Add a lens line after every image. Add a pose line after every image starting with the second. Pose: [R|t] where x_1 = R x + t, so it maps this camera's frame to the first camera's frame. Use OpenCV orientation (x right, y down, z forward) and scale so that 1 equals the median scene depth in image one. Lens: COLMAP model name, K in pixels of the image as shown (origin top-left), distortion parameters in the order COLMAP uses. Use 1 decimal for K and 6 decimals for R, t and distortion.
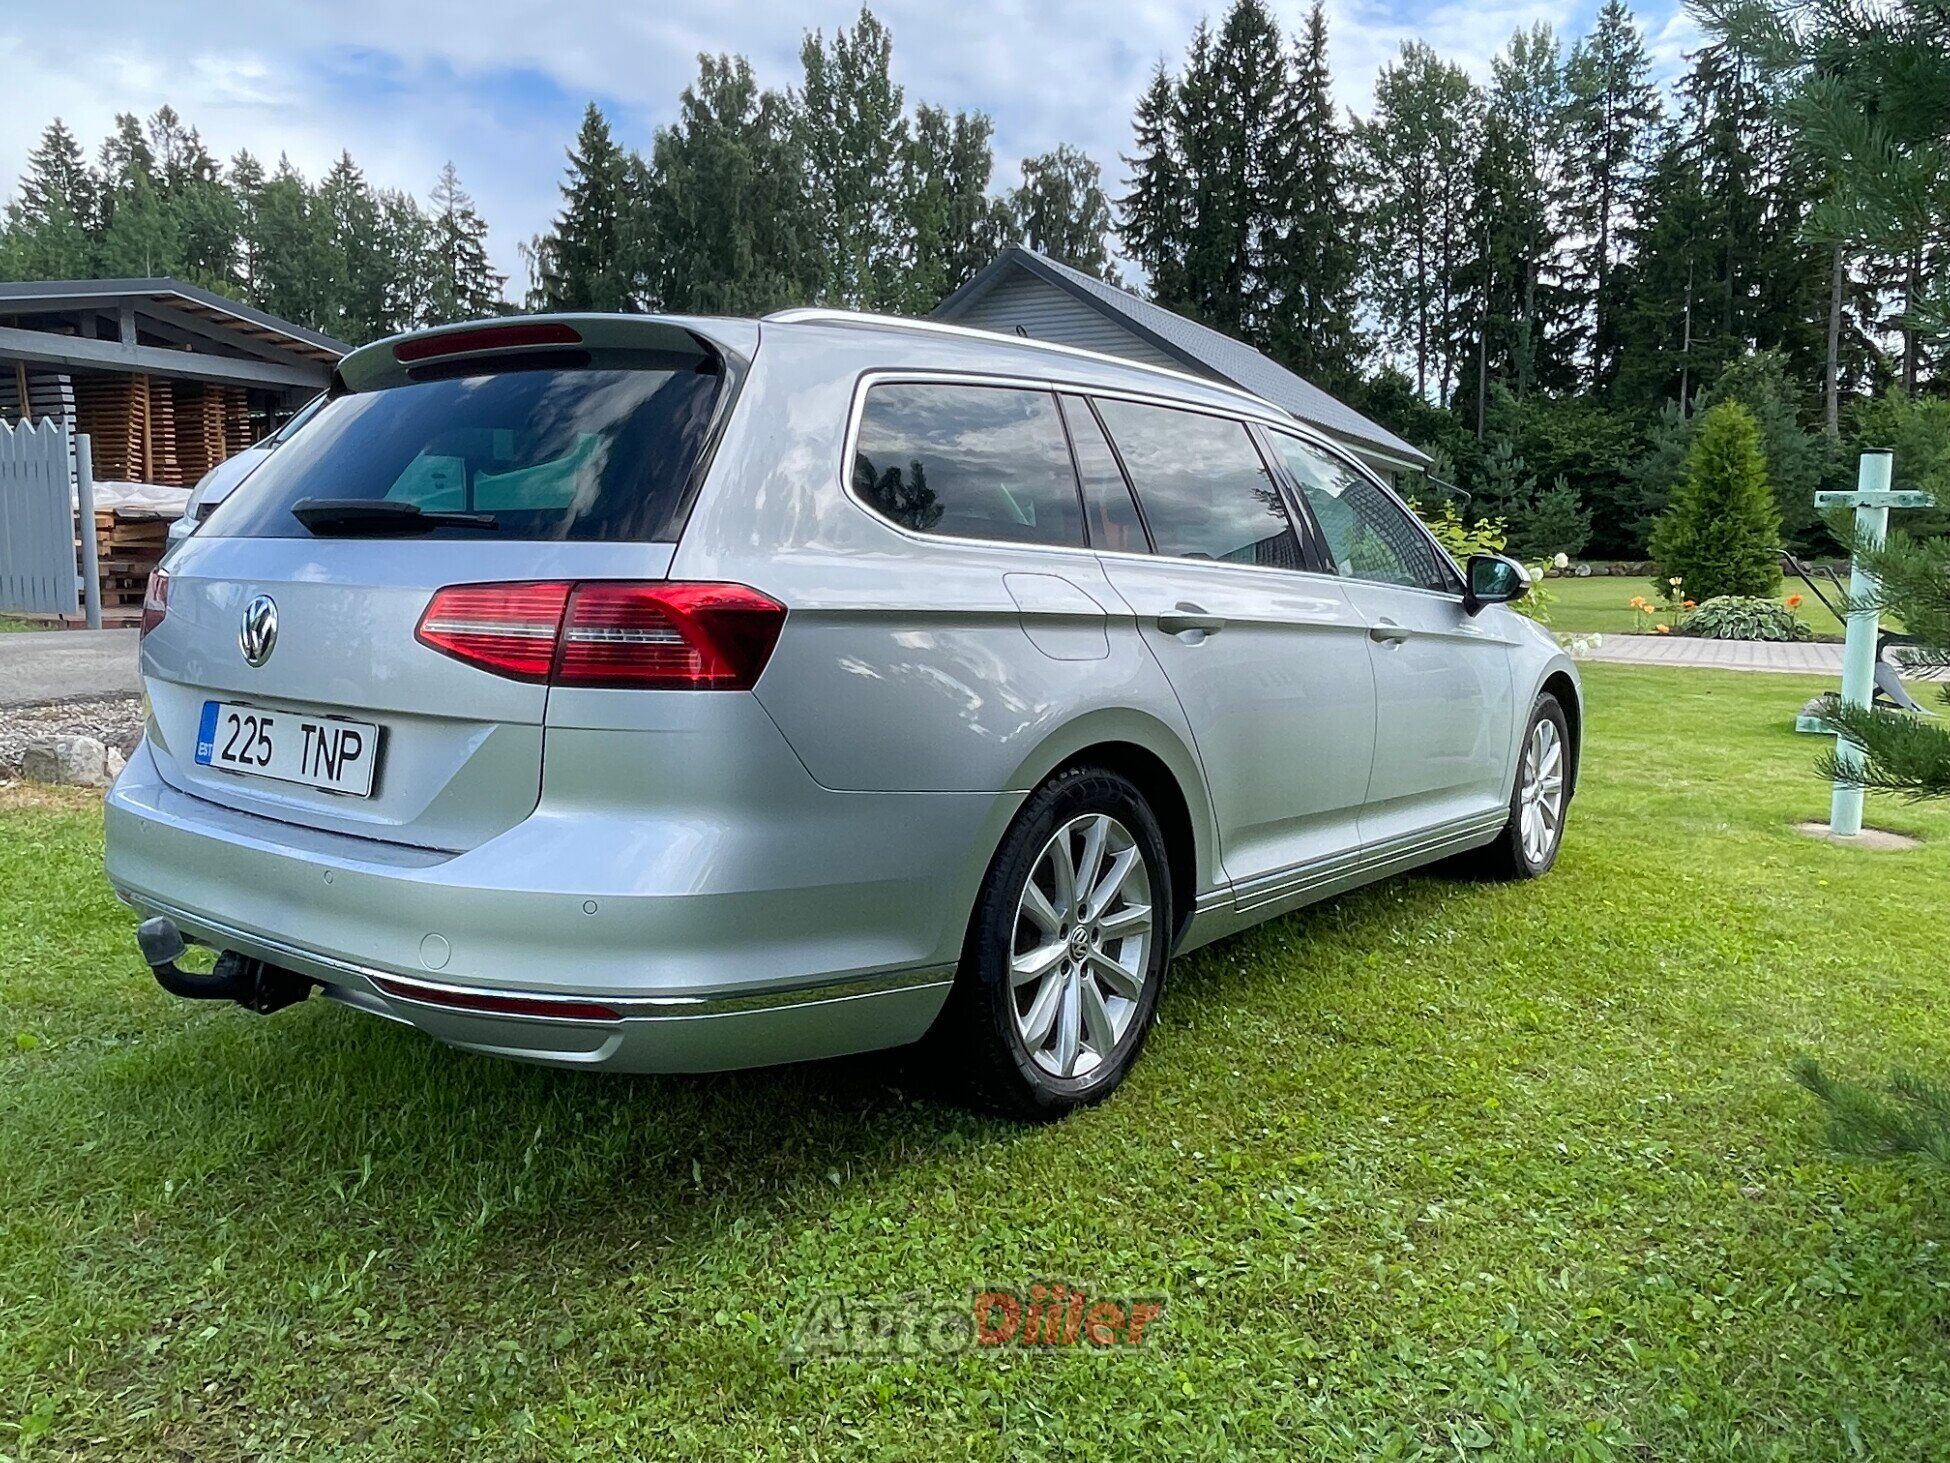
lens RADIAL K [[1531.7, 0, 978.1], [0, 1531.7, 733.6], [0, 0, 1]] dist [0.031375, -0.033582]
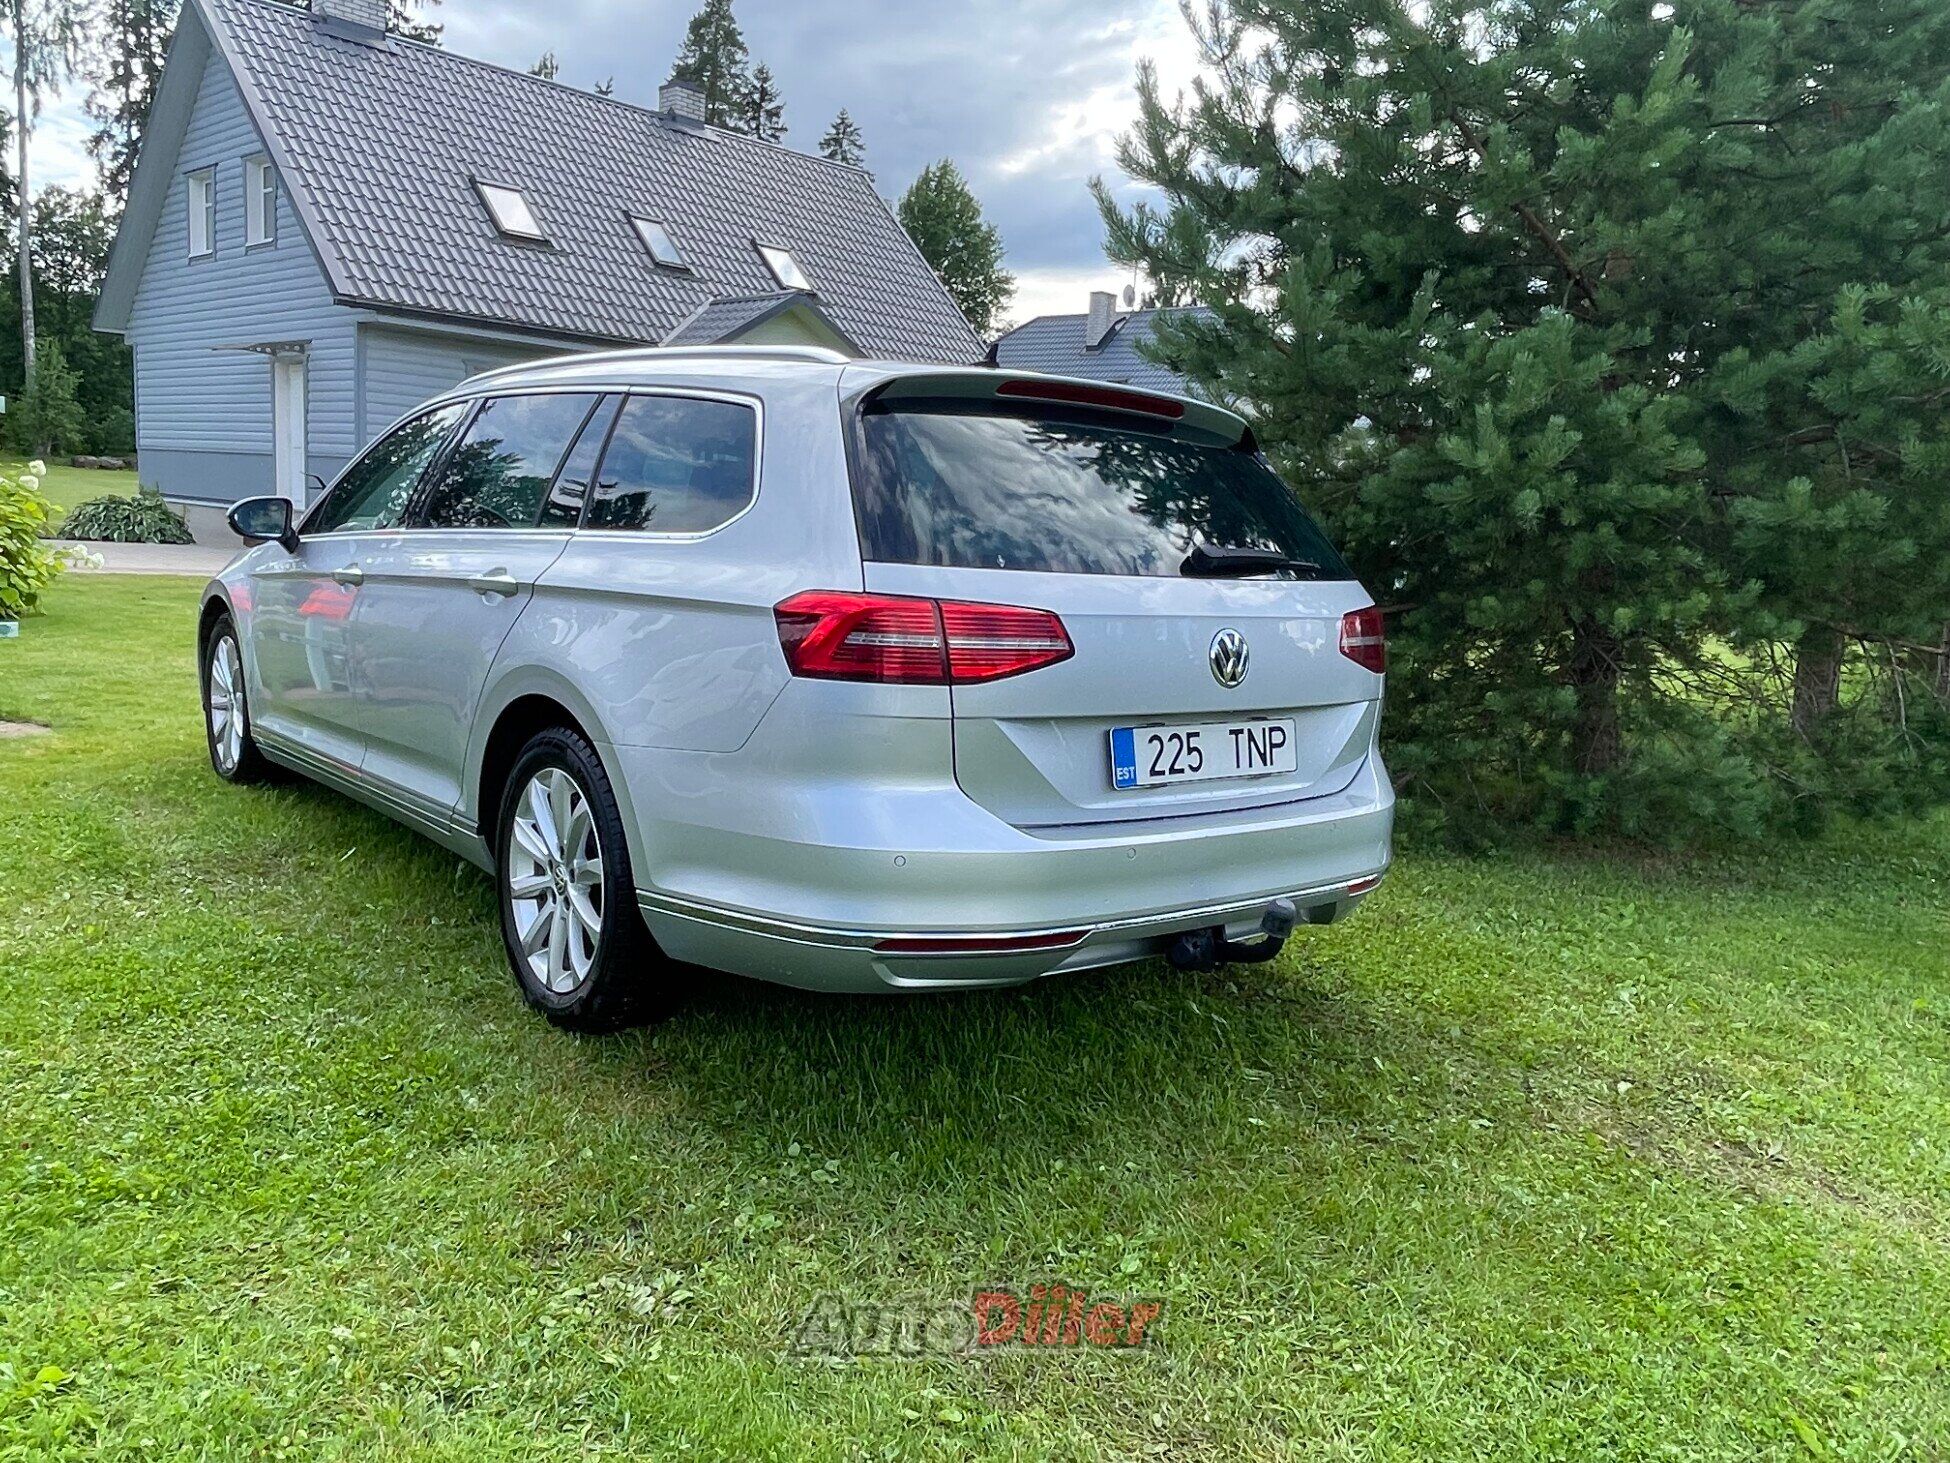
lens RADIAL K [[1531.7, 0, 973.6], [0, 1531.7, 730.7], [0, 0, 1]] dist [0.031375, -0.033582]
pose [[0.224551, -0.140111, 0.964337, -0.107334], [0.058592, 0.989760, 0.130161, -0.011419], [-0.972699, 0.027275, 0.230461, 0.058559]]
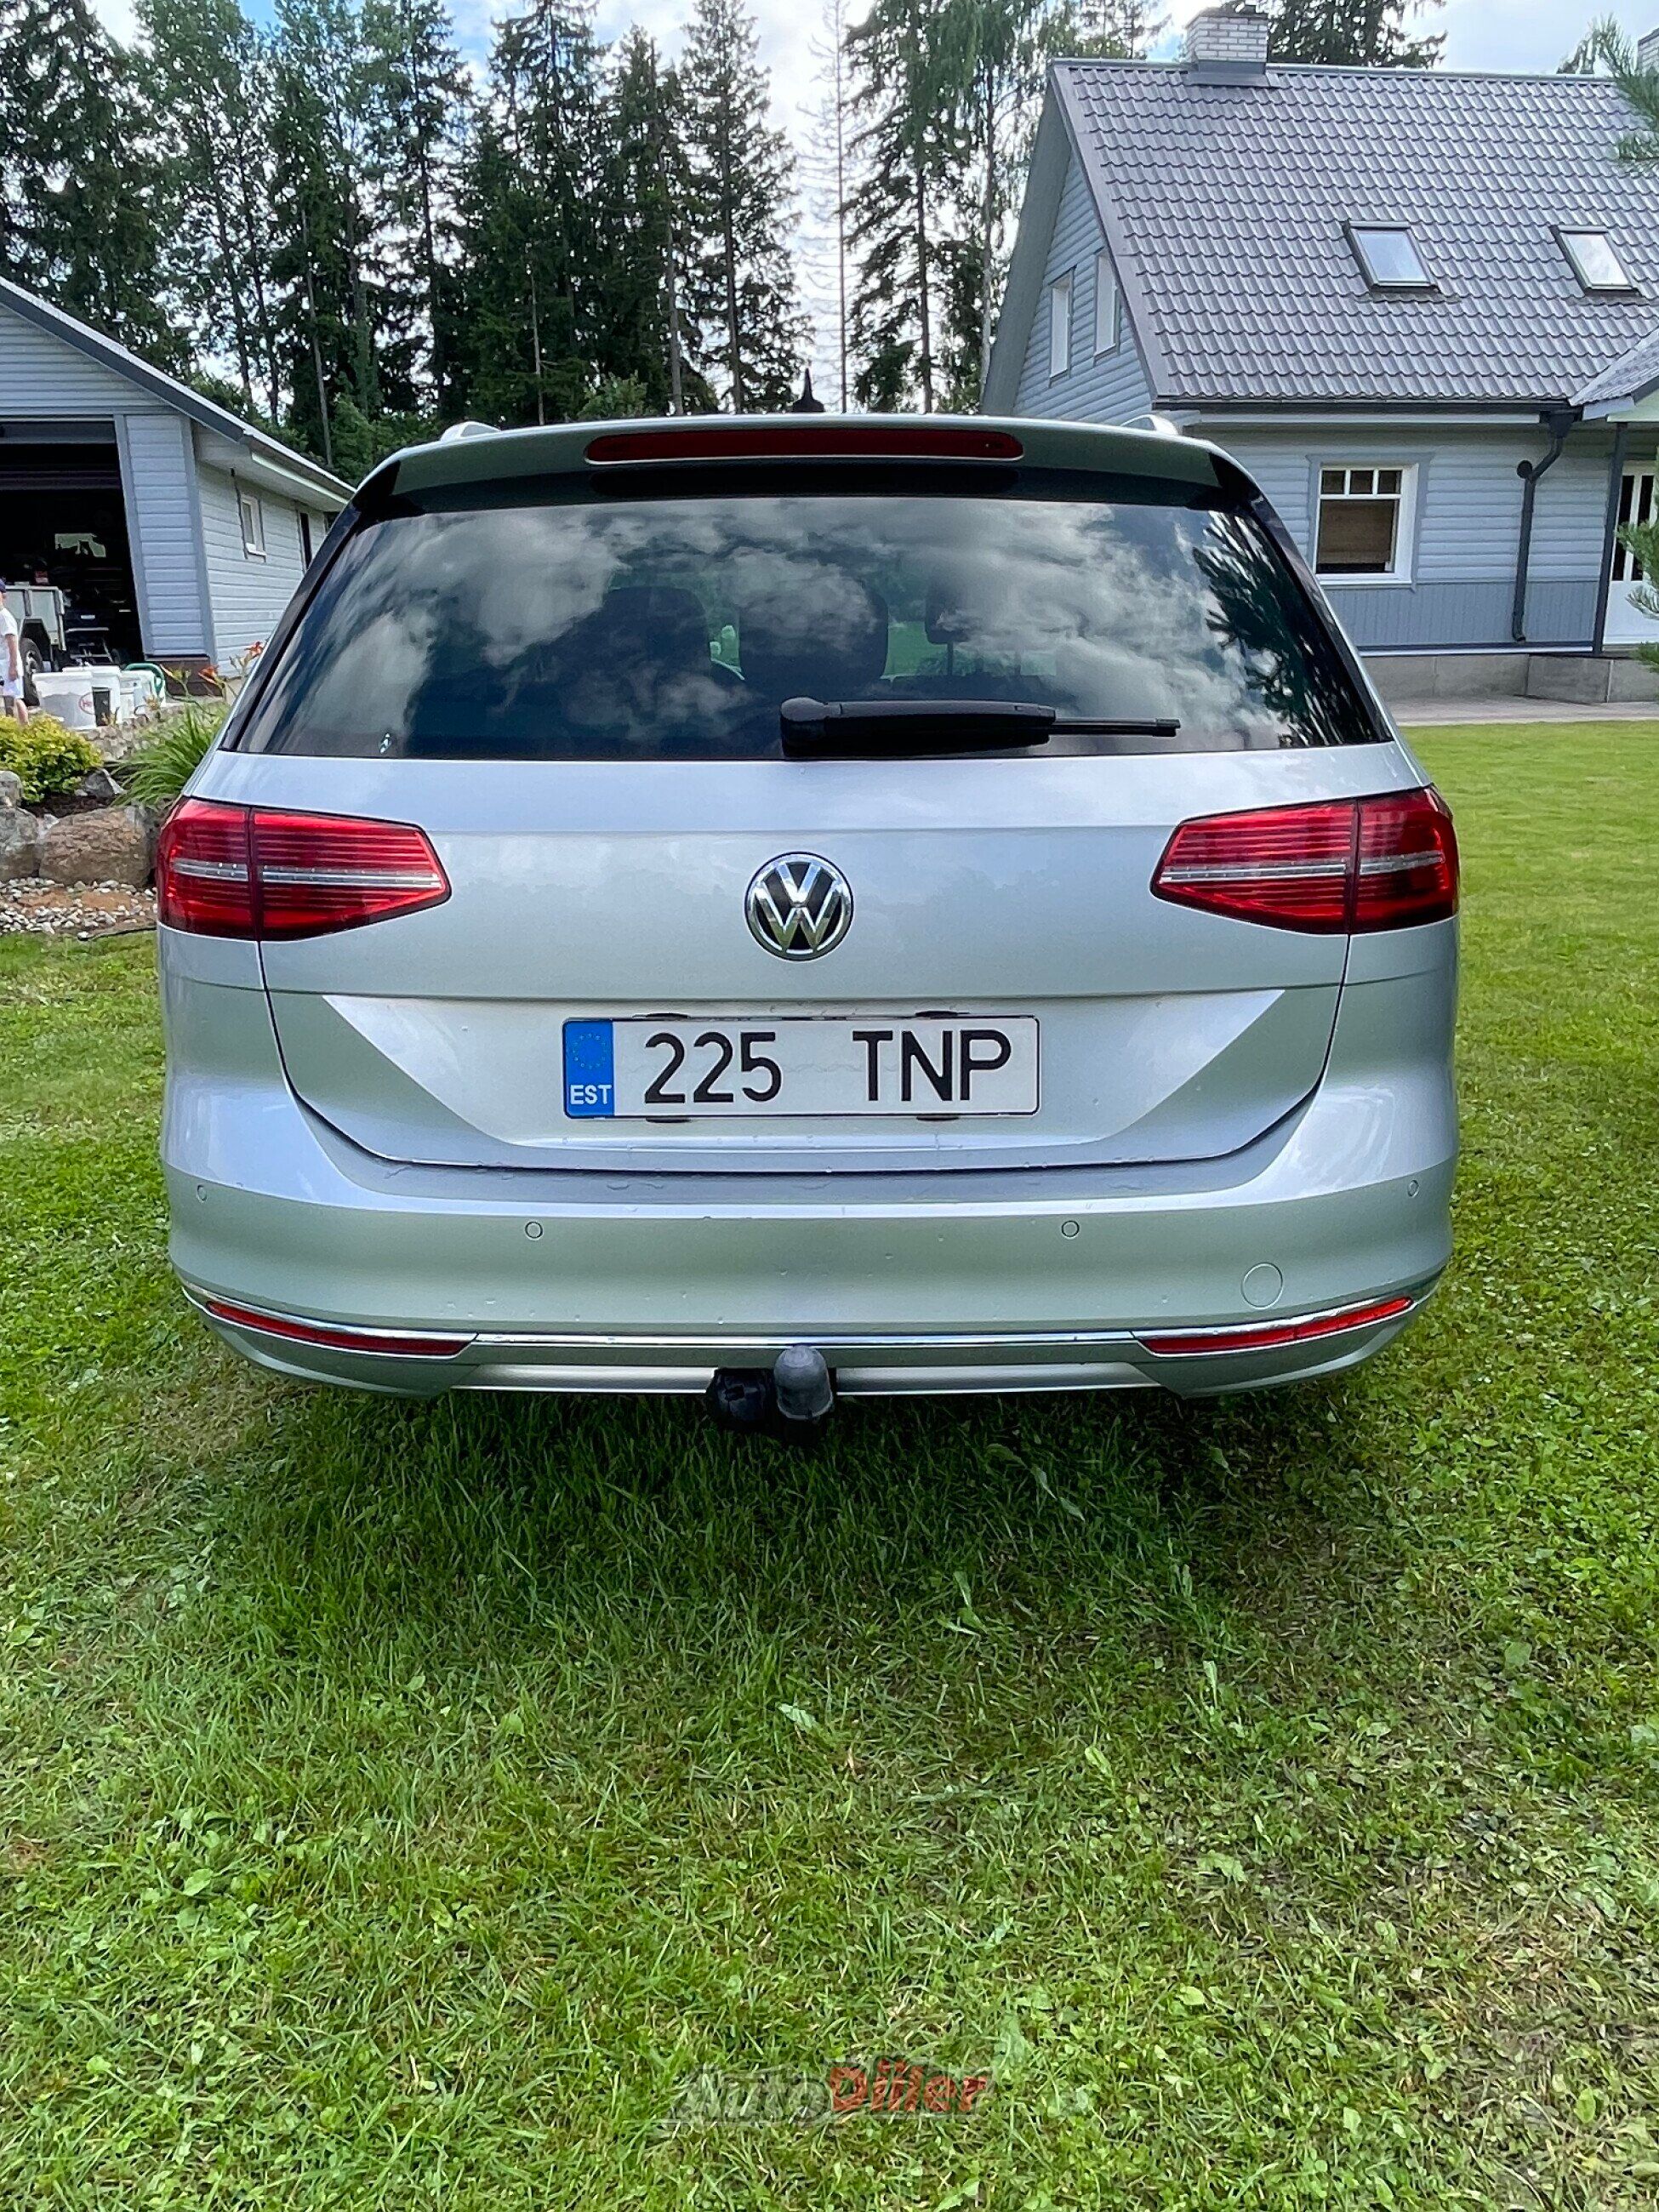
lens RADIAL K [[1737.5, 0, 856.9], [0, 1737.5, 1056.7], [0, 0, 1]] dist [0.031375, -0.033582]
pose [[0.796917, -0.175780, 0.577949, -0.057353], [0.093075, 0.981032, 0.170036, -0.008271], [-0.596876, -0.081712, 0.798162, 0.023498]]
